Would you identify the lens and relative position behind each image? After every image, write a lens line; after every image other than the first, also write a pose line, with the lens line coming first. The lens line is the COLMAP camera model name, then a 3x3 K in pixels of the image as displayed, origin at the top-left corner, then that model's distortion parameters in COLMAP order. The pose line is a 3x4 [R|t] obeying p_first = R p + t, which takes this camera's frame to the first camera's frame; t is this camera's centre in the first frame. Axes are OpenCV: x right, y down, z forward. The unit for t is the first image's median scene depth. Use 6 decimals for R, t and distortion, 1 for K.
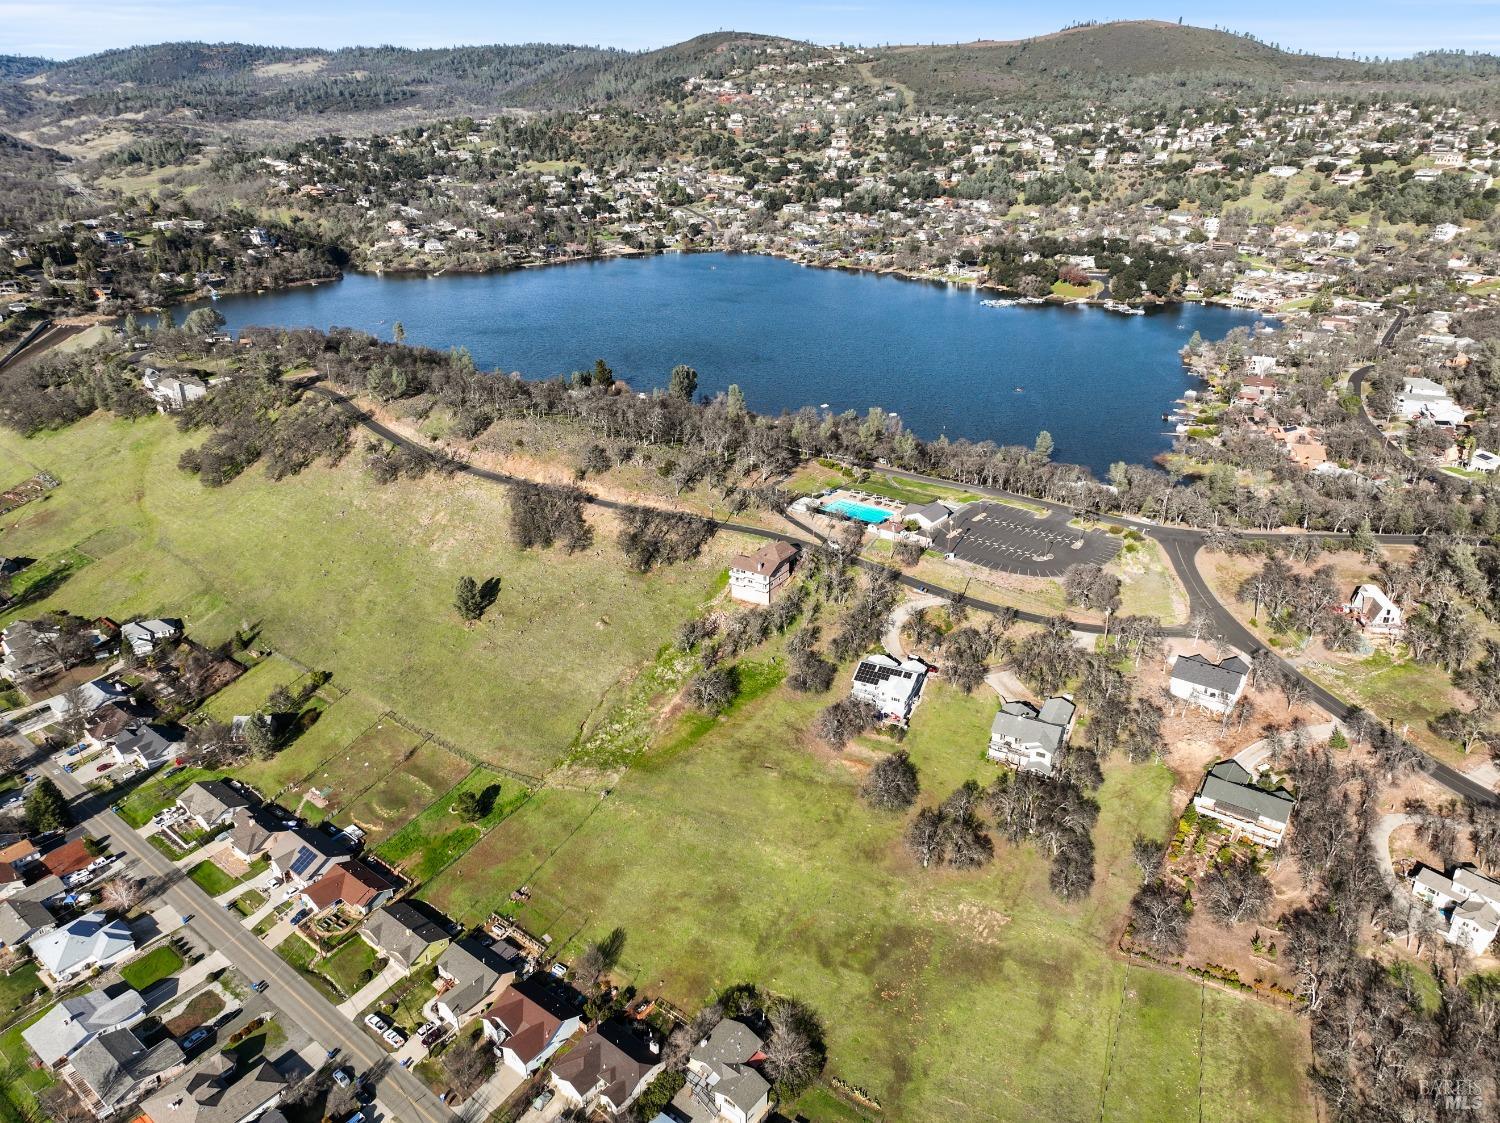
lens RADIAL K [[1053.2, 0, 752.0], [0, 1053.2, 562.2], [0, 0, 1]] dist [-0.002534, 0.019125]
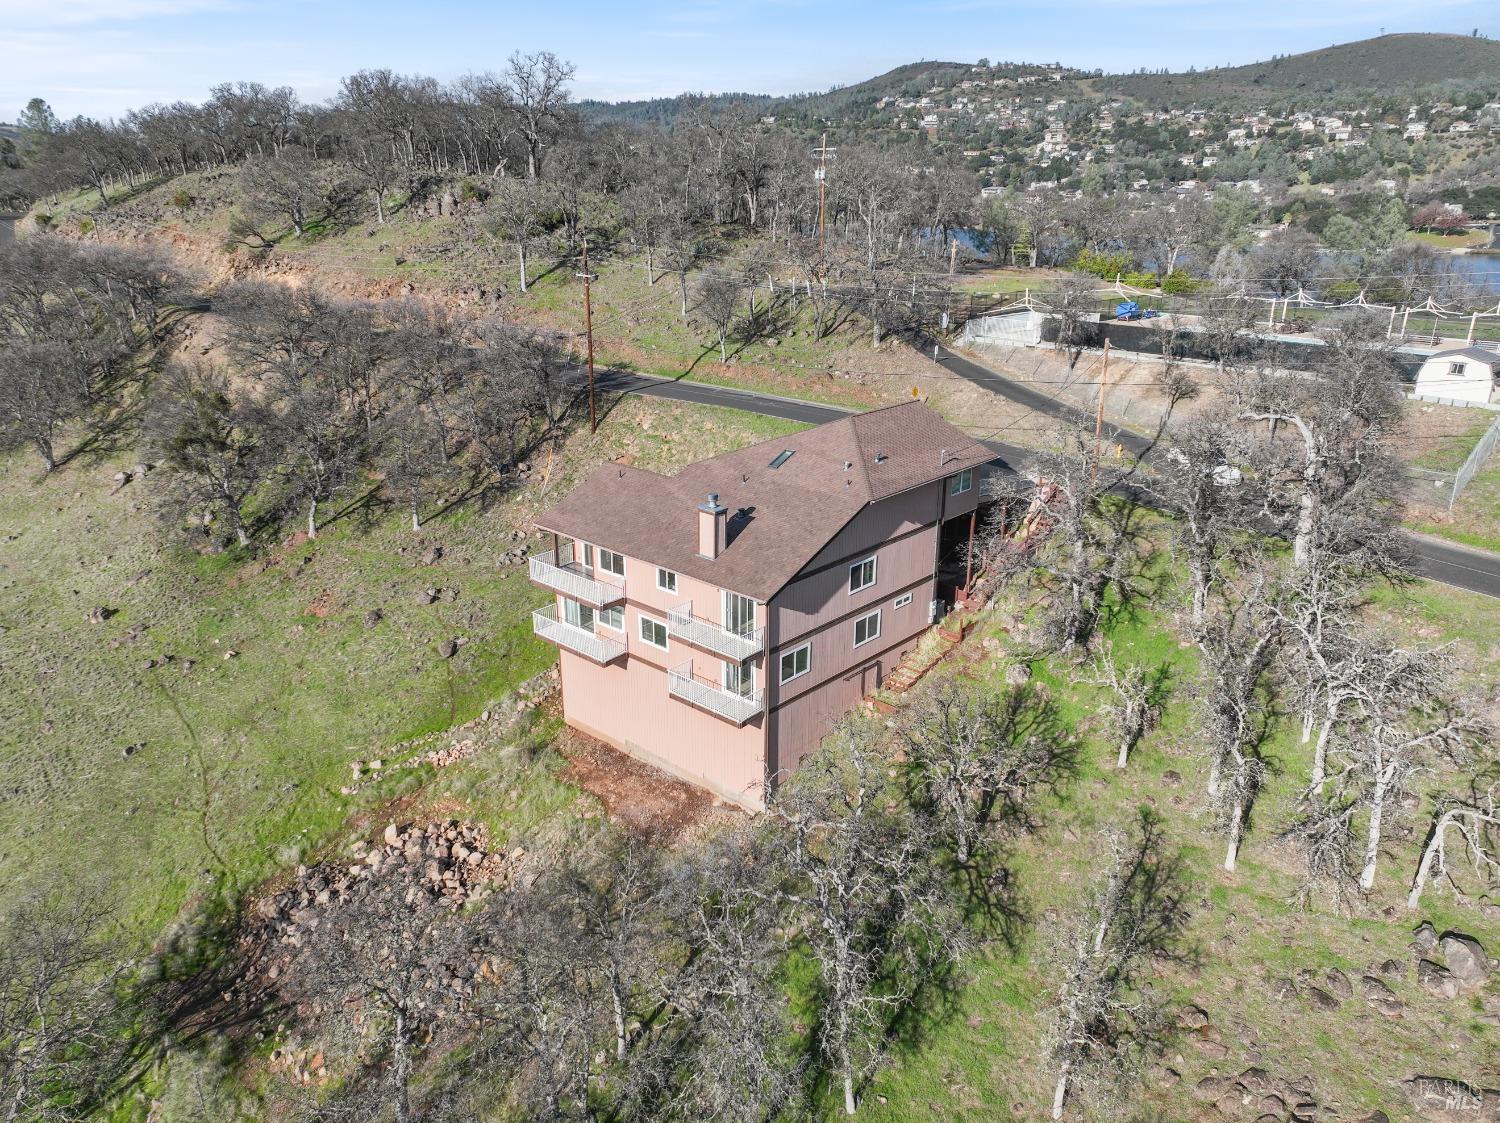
lens RADIAL K [[1053.2, 0, 752.0], [0, 1053.2, 562.2], [0, 0, 1]] dist [-0.002534, 0.019125]
pose [[0.984198, 0.060953, -0.166250, 0.009141], [-0.072179, 0.995442, -0.062333, 0.004361], [0.161693, 0.073347, 0.984112, 0.223409]]
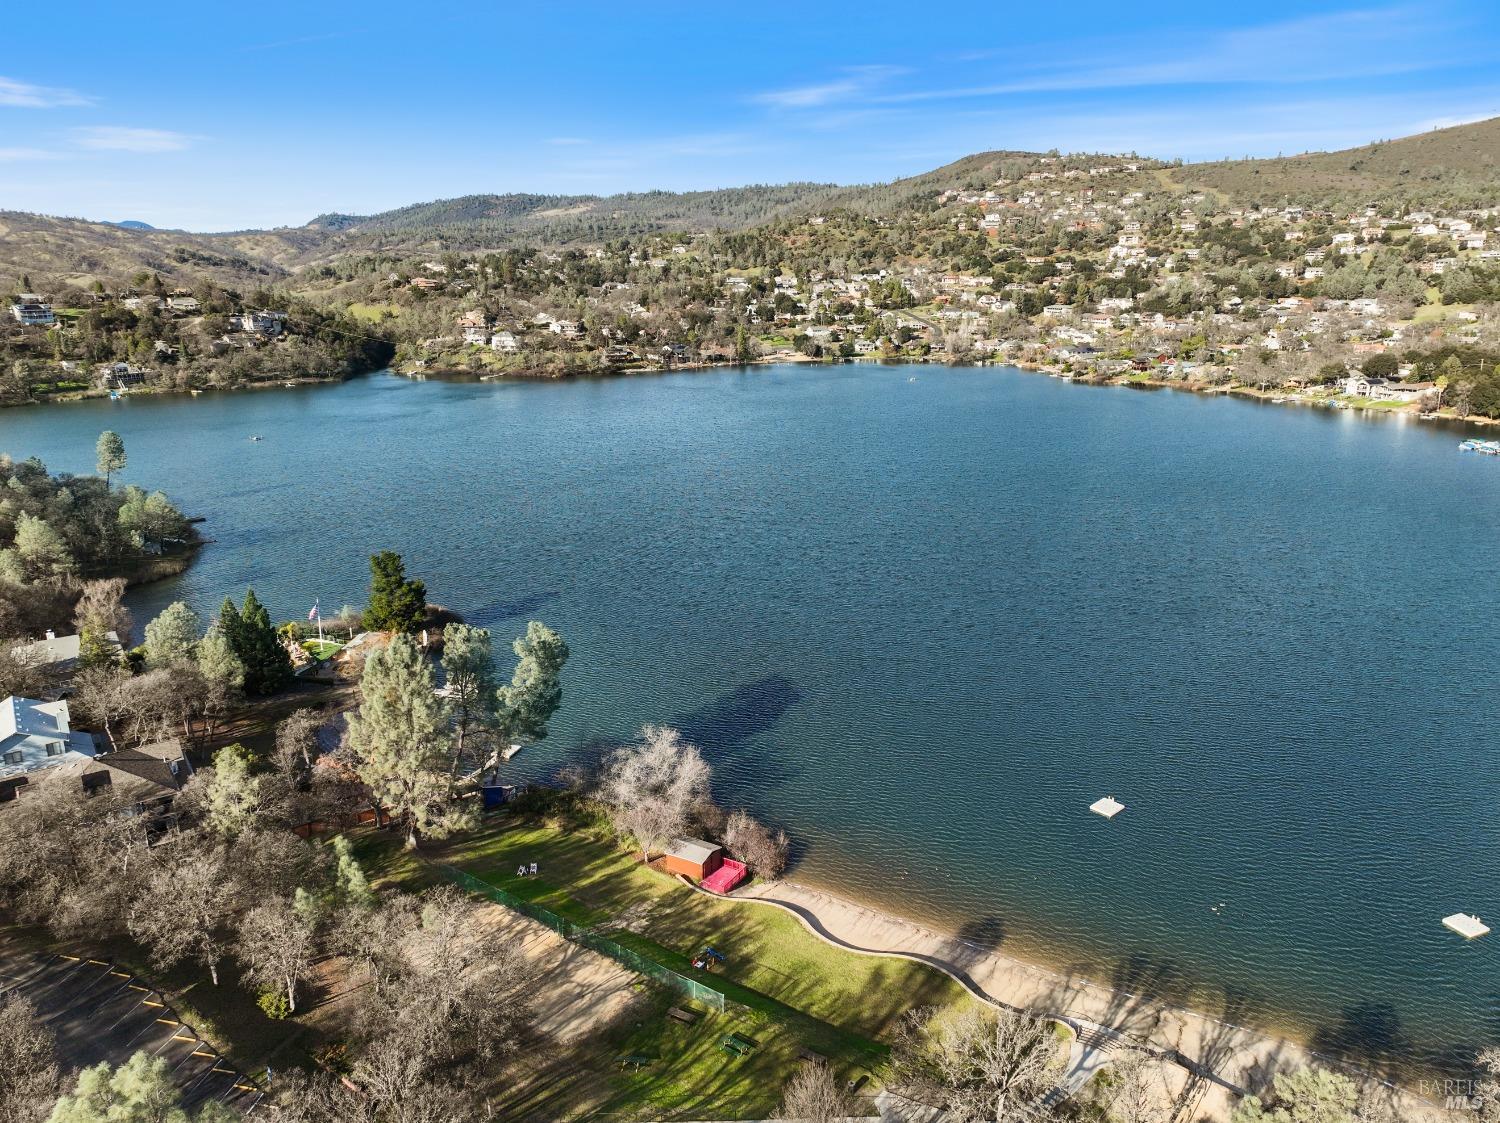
lens RADIAL K [[1053.2, 0, 752.0], [0, 1053.2, 562.2], [0, 0, 1]] dist [-0.002534, 0.019125]
pose [[0.969365, 0.060850, -0.237966, 0.020007], [-0.092227, 0.988109, -0.123021, -0.074807], [0.227651, 0.141199, 0.963451, 0.332931]]
